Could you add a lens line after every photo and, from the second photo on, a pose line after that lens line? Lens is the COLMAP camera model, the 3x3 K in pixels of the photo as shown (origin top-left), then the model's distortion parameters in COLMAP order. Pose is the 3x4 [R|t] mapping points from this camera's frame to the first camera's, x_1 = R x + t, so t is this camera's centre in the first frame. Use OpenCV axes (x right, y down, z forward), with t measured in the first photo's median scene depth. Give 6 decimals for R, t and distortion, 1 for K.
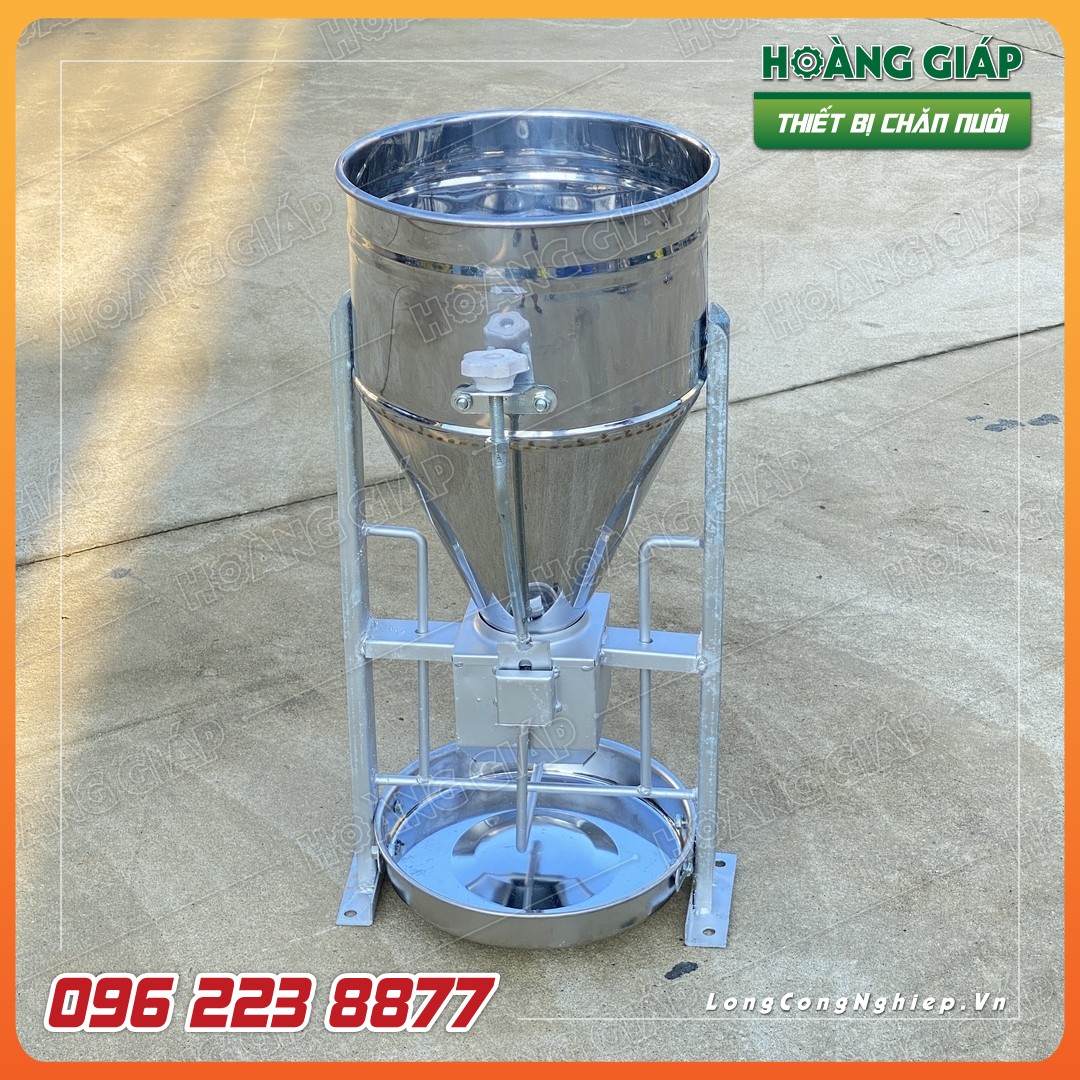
lens RADIAL K [[2137.5, 0, 543.0], [0, 2137.5, 543.1], [0, 0, 1]] dist [0.098914, 0.000000]
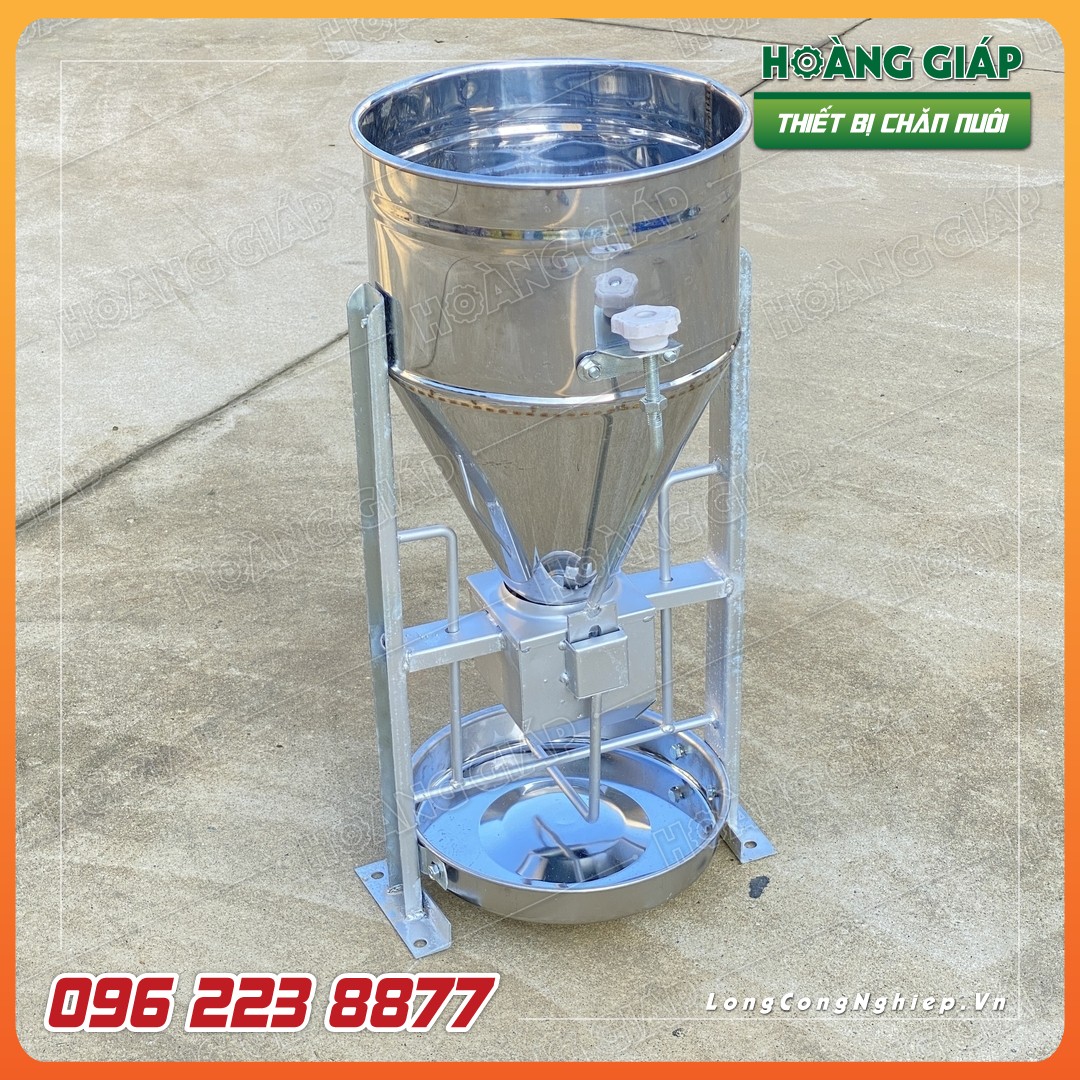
lens RADIAL K [[2137.5, 0, 535.6], [0, 2137.5, 534.7], [0, 0, 1]] dist [0.098914, 0.000000]
pose [[0.867290, -0.241492, 0.435305, -0.433808], [0.231975, 0.969763, 0.075809, -0.064136], [-0.440450, 0.035231, 0.897086, 0.133628]]
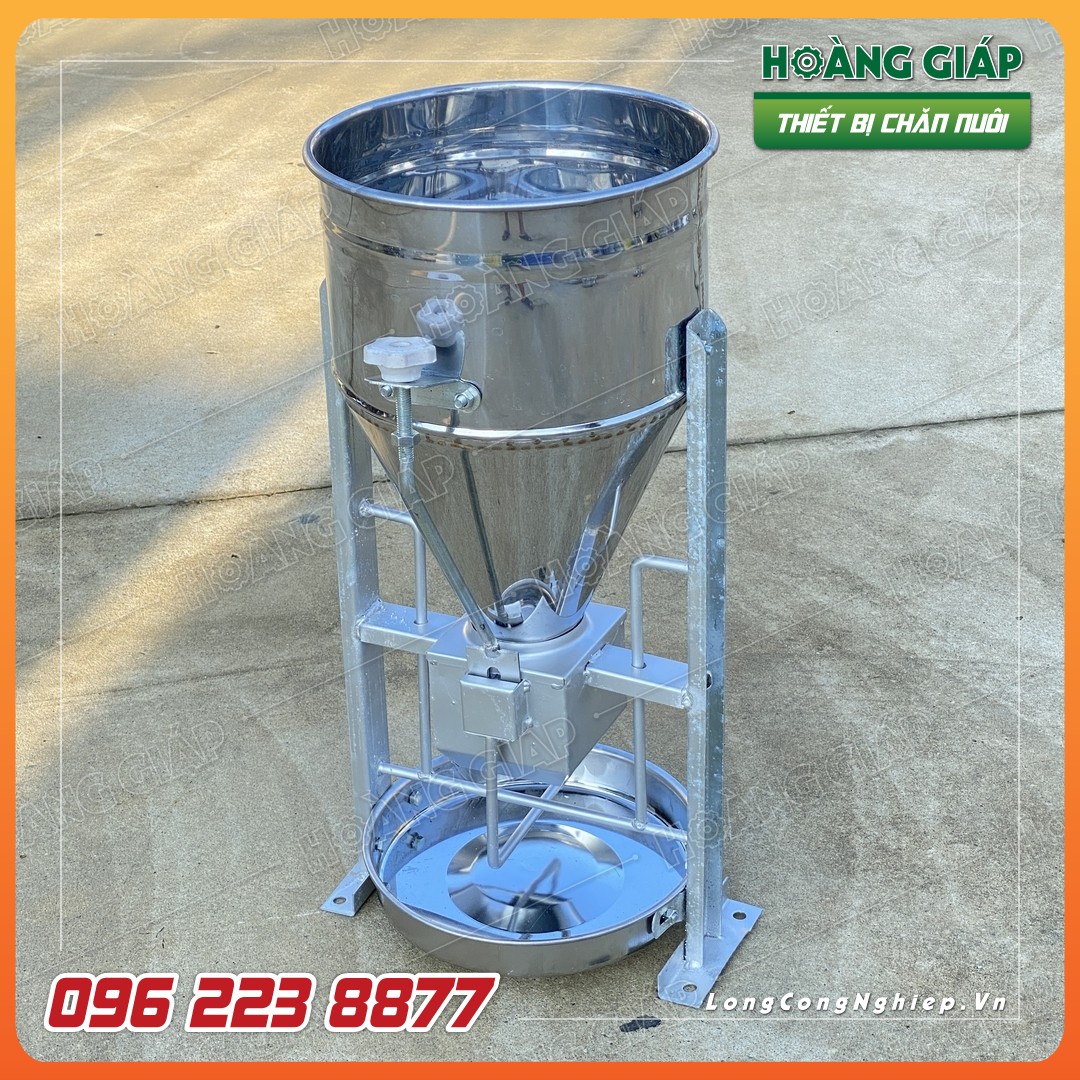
lens RADIAL K [[2137.5, 0, 540.6], [0, 2137.5, 543.6], [0, 0, 1]] dist [0.098914, 0.000000]
pose [[0.950982, 0.125554, -0.282610, 0.262619], [-0.118649, 0.992069, 0.041490, -0.039871], [0.285578, -0.005925, 0.958337, 0.104403]]
